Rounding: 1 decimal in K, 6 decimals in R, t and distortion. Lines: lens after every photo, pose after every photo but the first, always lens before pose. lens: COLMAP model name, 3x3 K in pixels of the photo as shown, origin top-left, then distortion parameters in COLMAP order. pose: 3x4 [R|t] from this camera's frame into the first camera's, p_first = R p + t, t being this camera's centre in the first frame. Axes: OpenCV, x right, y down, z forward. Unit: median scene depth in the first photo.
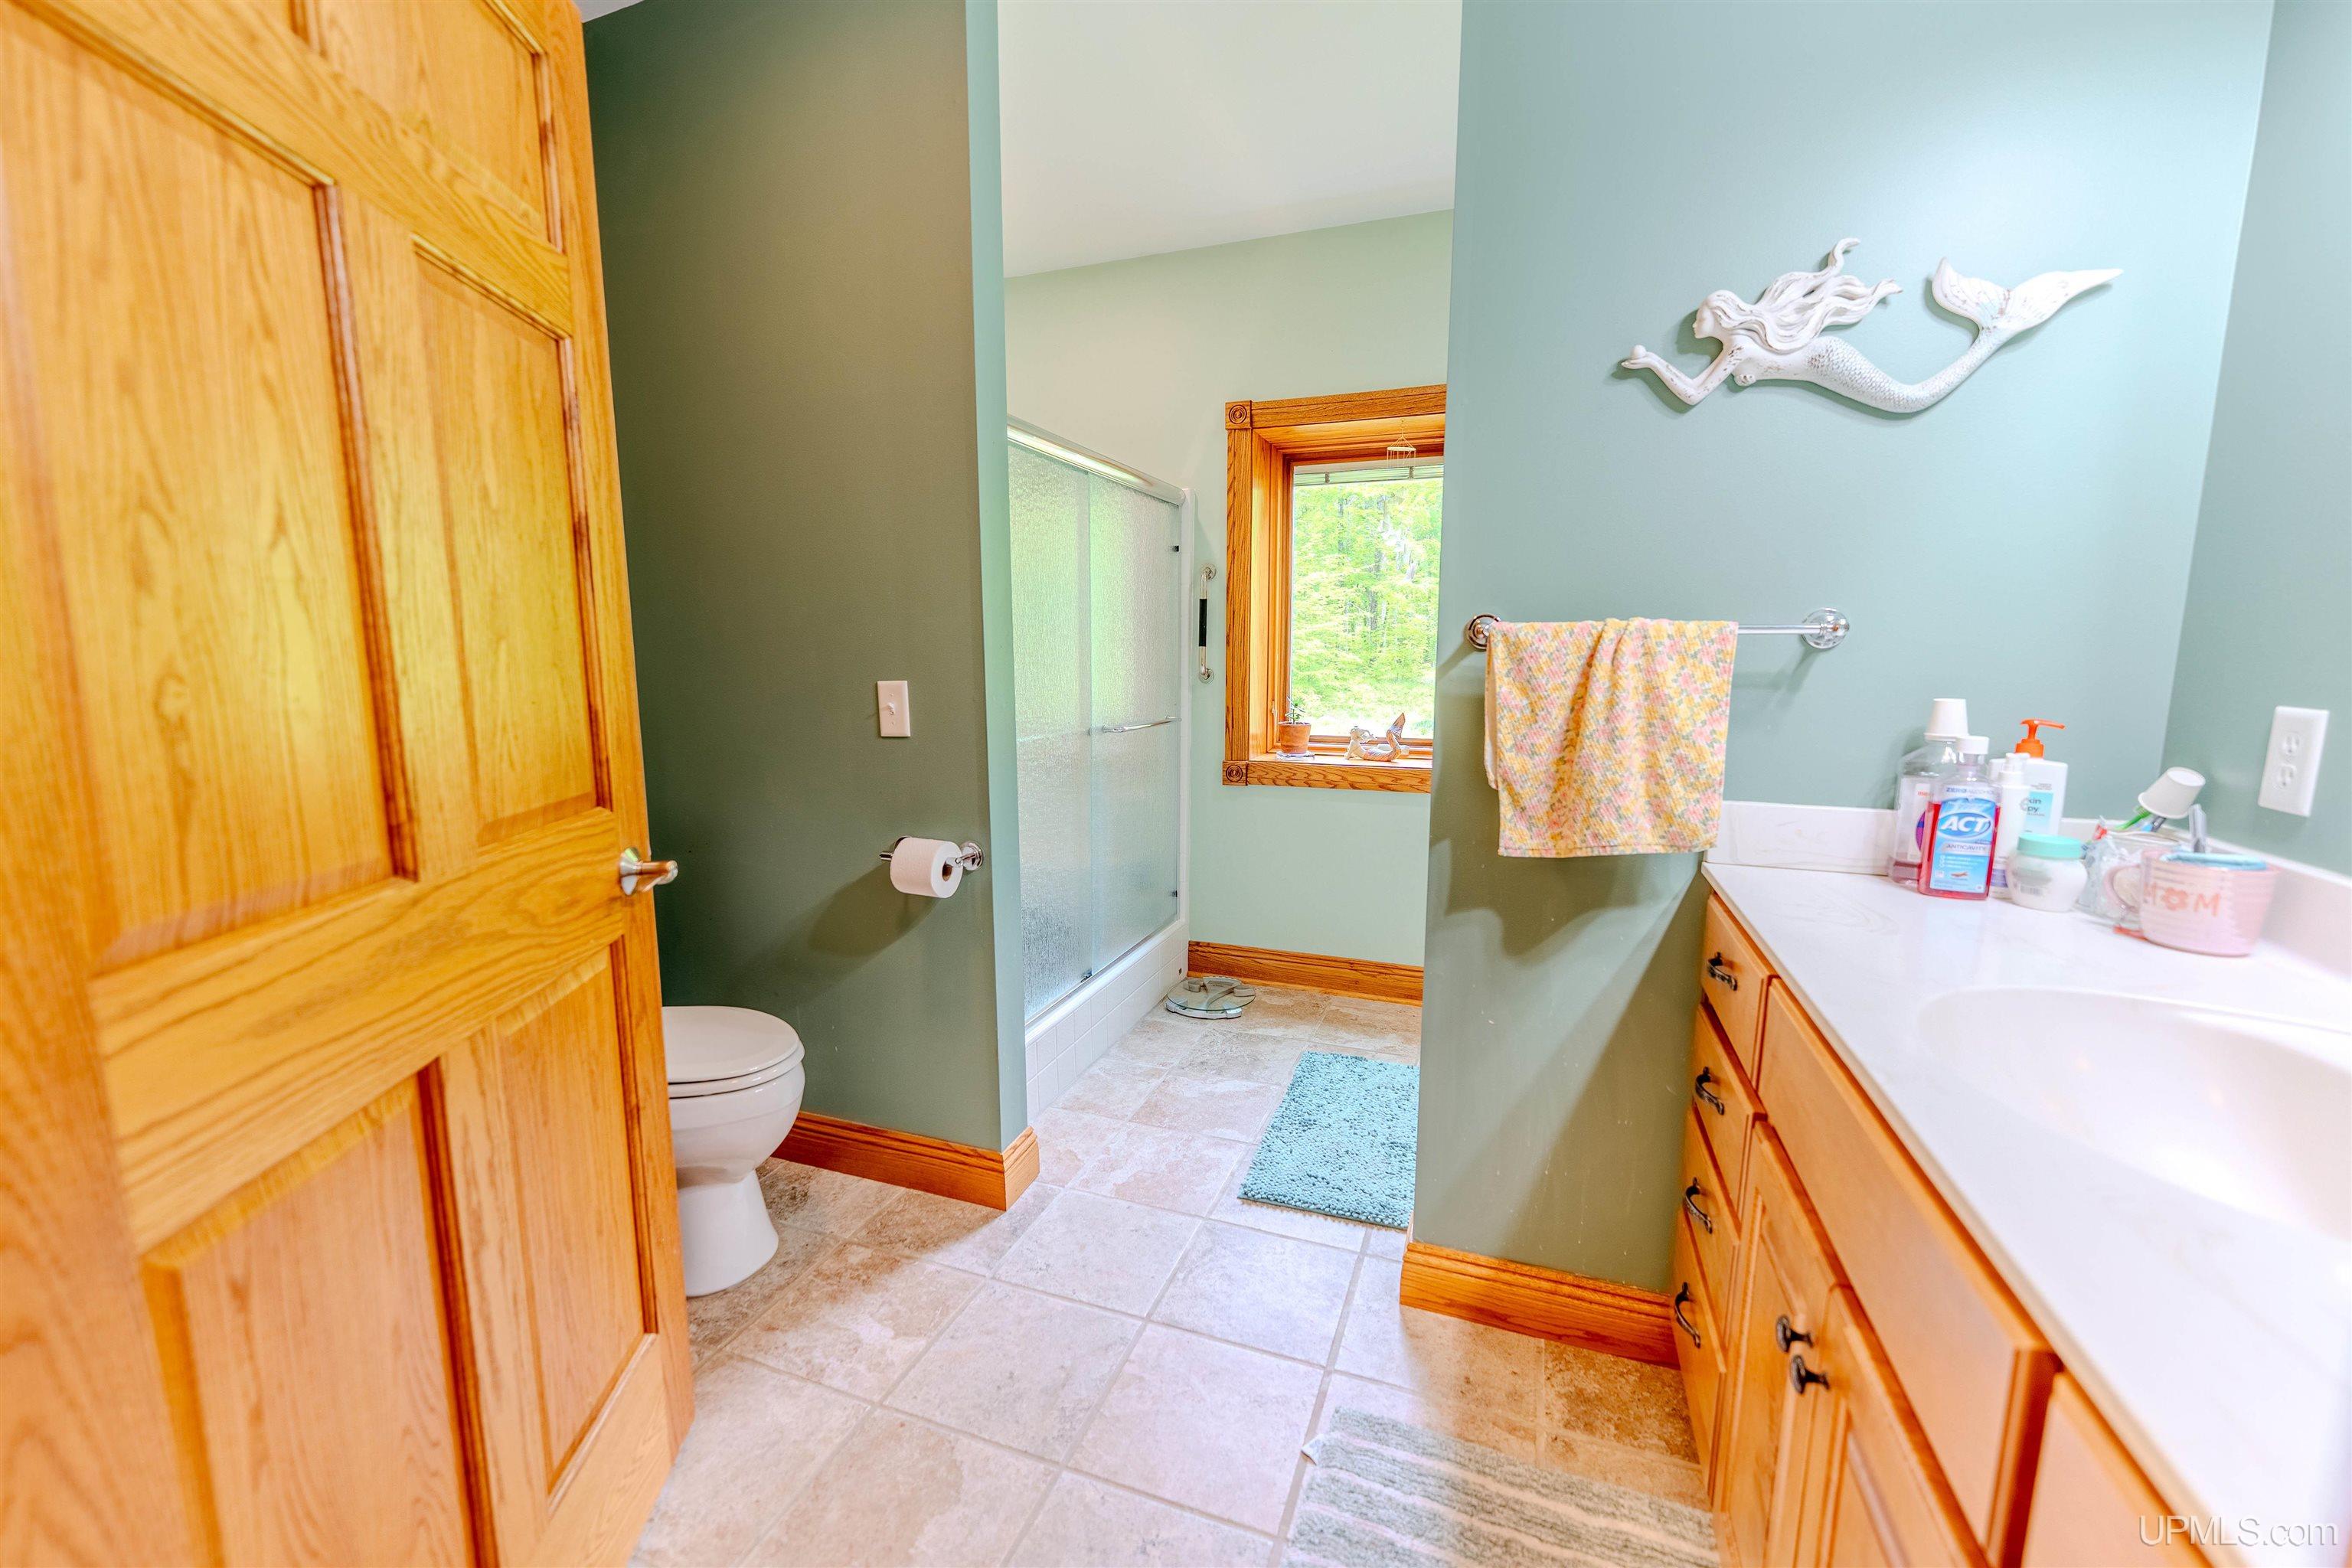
lens RADIAL K [[943.9, 0, 1175.8], [0, 943.9, 790.2], [0, 0, 1]] dist [-0.000998, -0.000448]
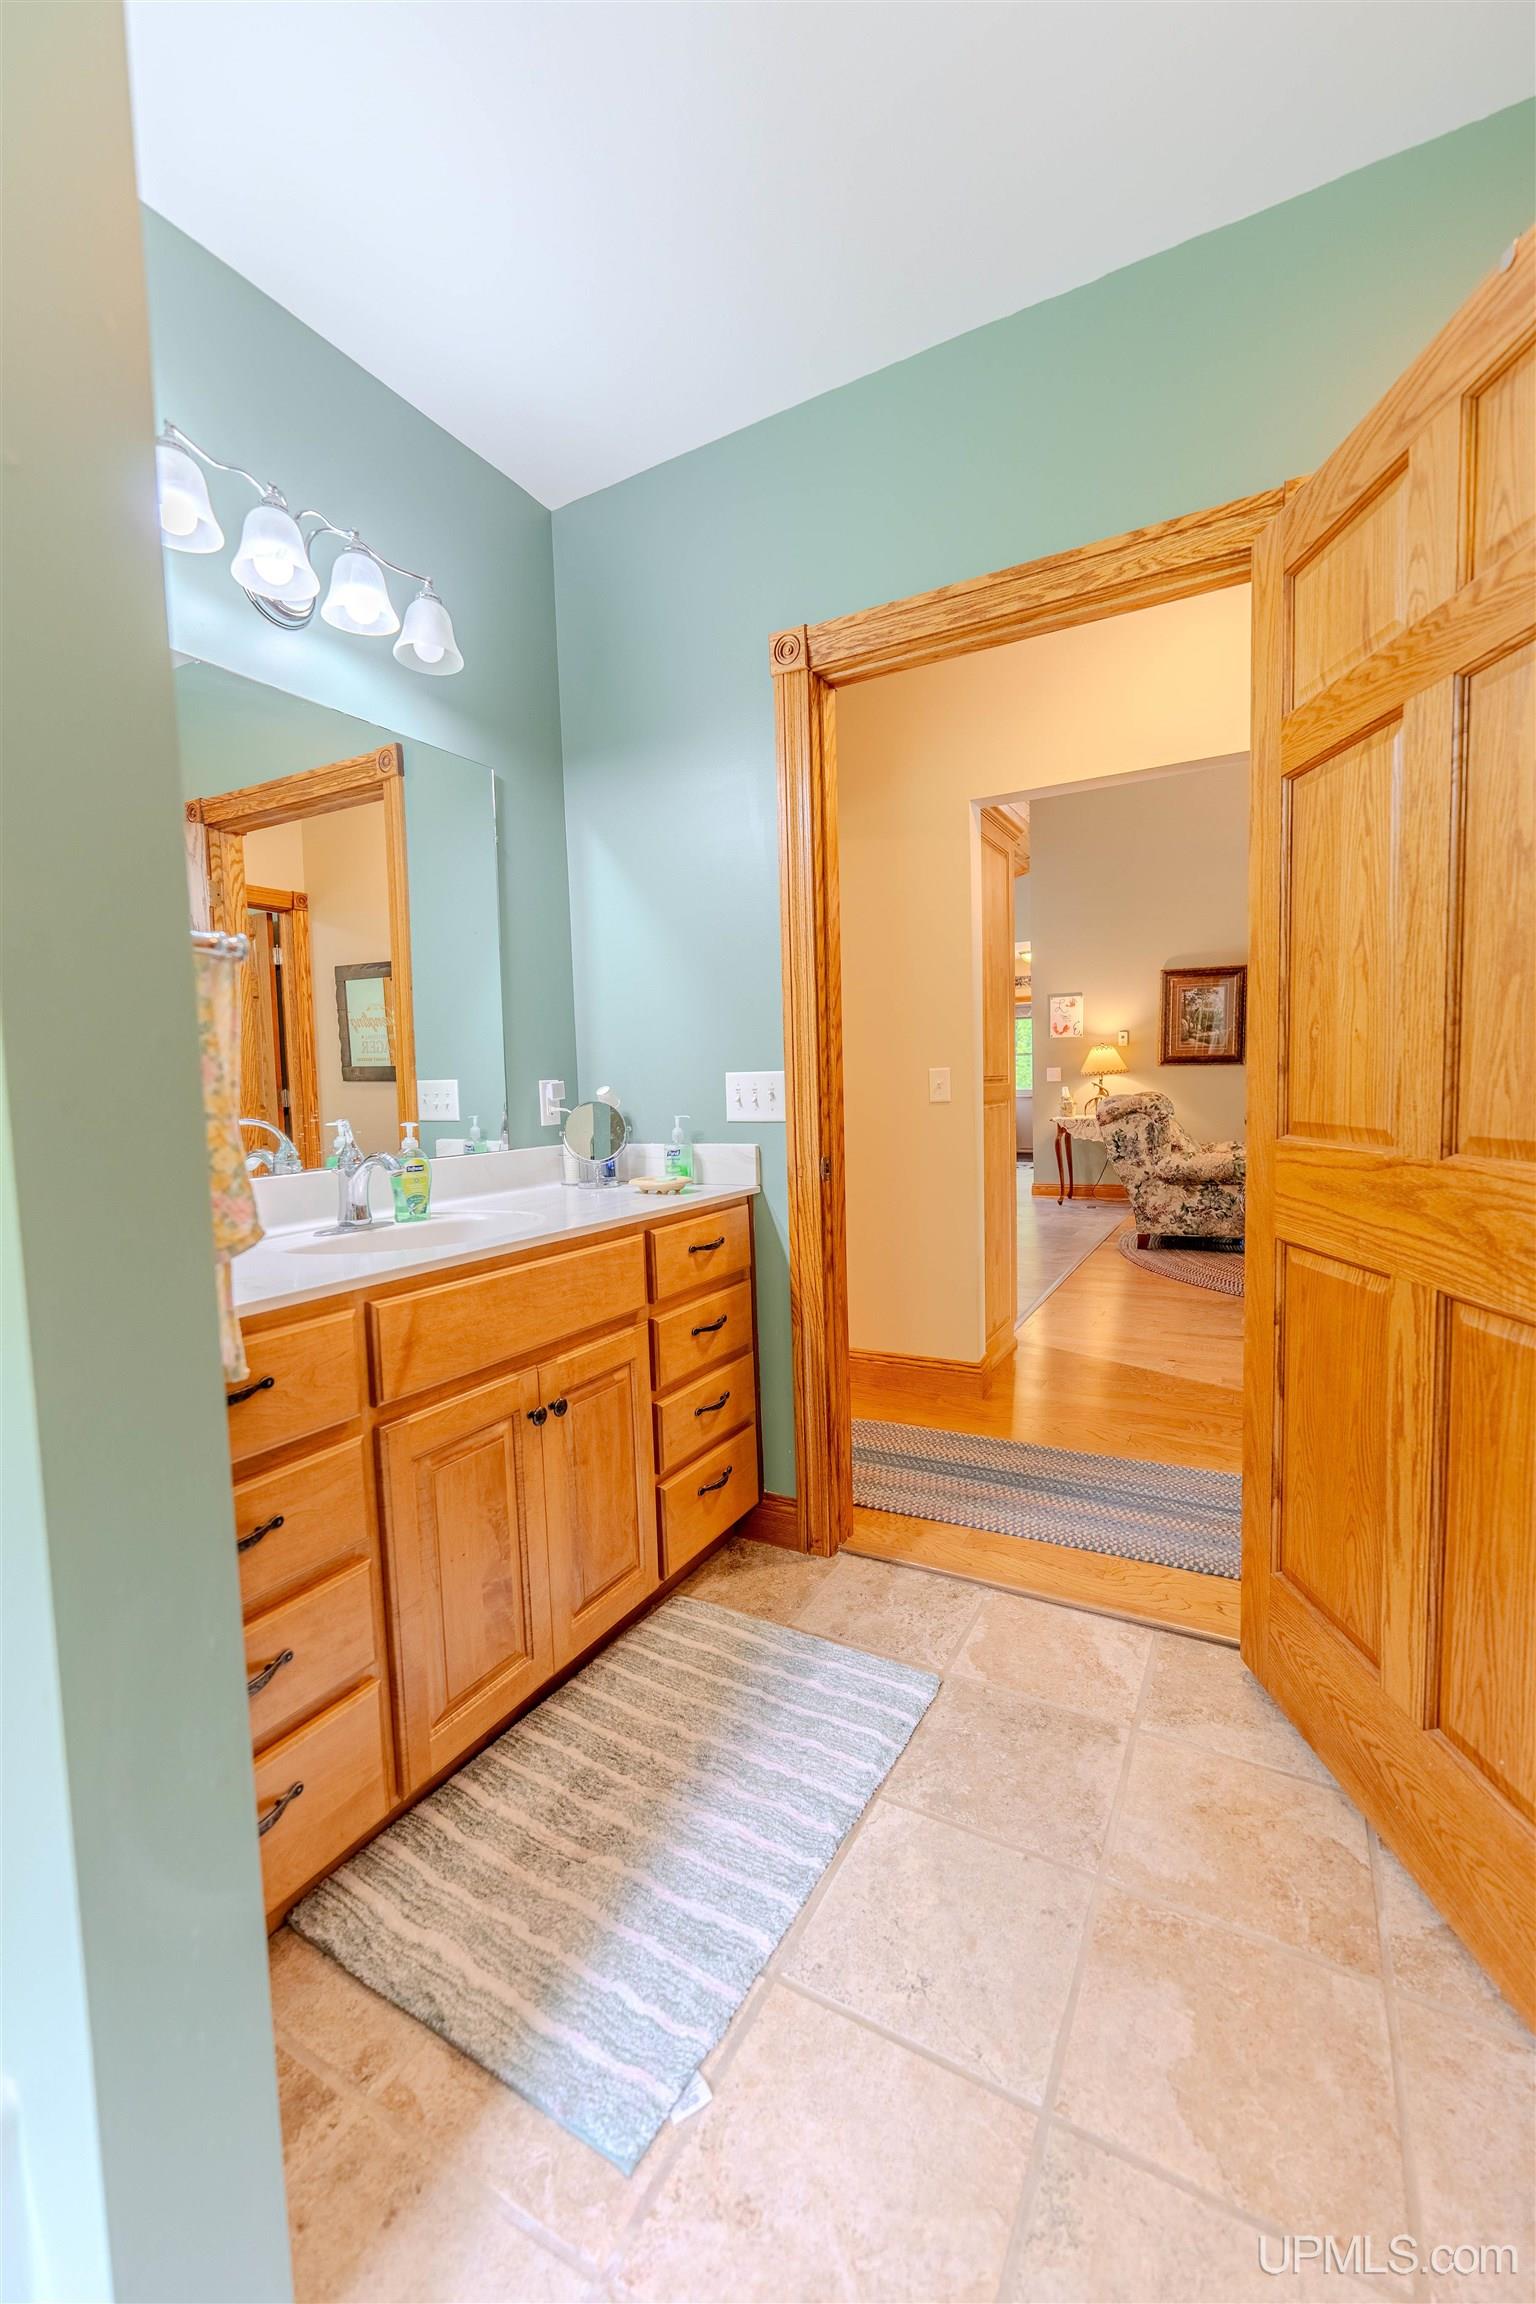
lens RADIAL K [[924.7, 0, 764.2], [0, 924.7, 1150.2], [0, 0, 1]] dist [-0.000998, -0.000448]
pose [[-0.988602, 0.015385, 0.149763, -0.017092], [0.047787, 0.975391, 0.215243, -0.111599], [-0.142766, 0.219946, -0.965009, 1.056833]]
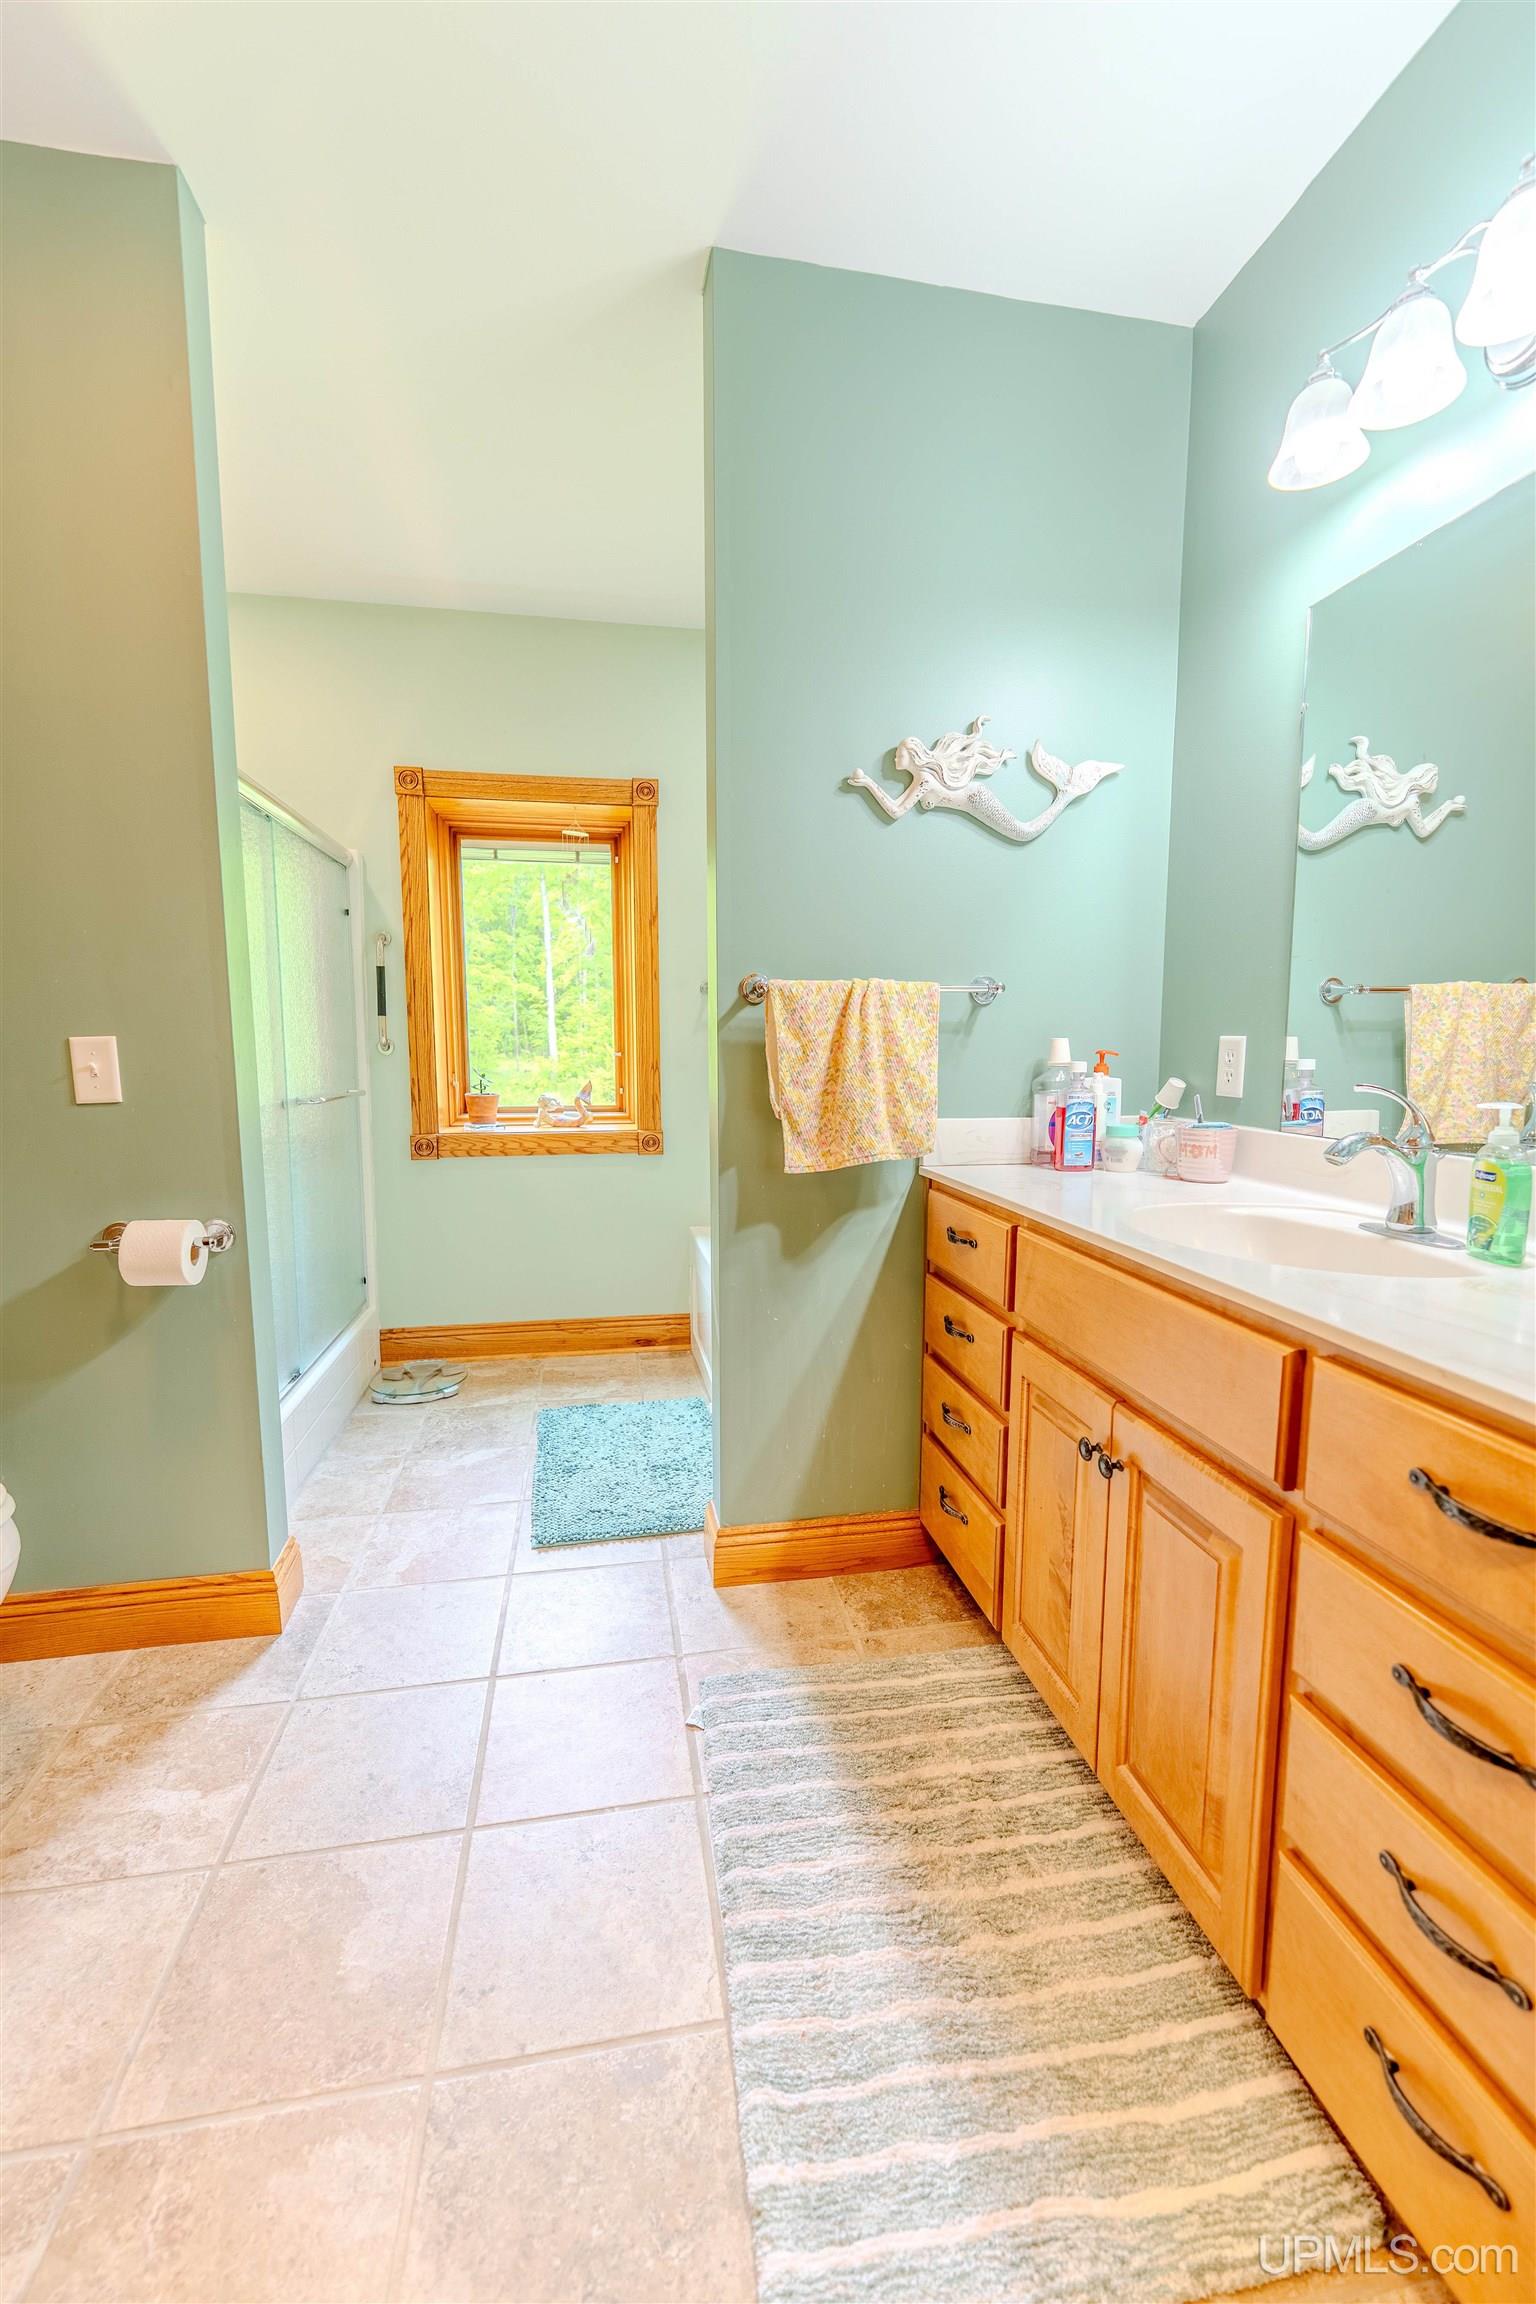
lens RADIAL K [[938.5, 0, 768.0], [0, 938.5, 1152.0], [0, 0, 1]] dist [-0.000760, -0.000377]
pose [[0.857075, -0.060239, 0.511658, -0.210857], [0.076321, 0.997028, -0.010463, 0.039156], [-0.509507, 0.048018, 0.859125, -0.011386]]
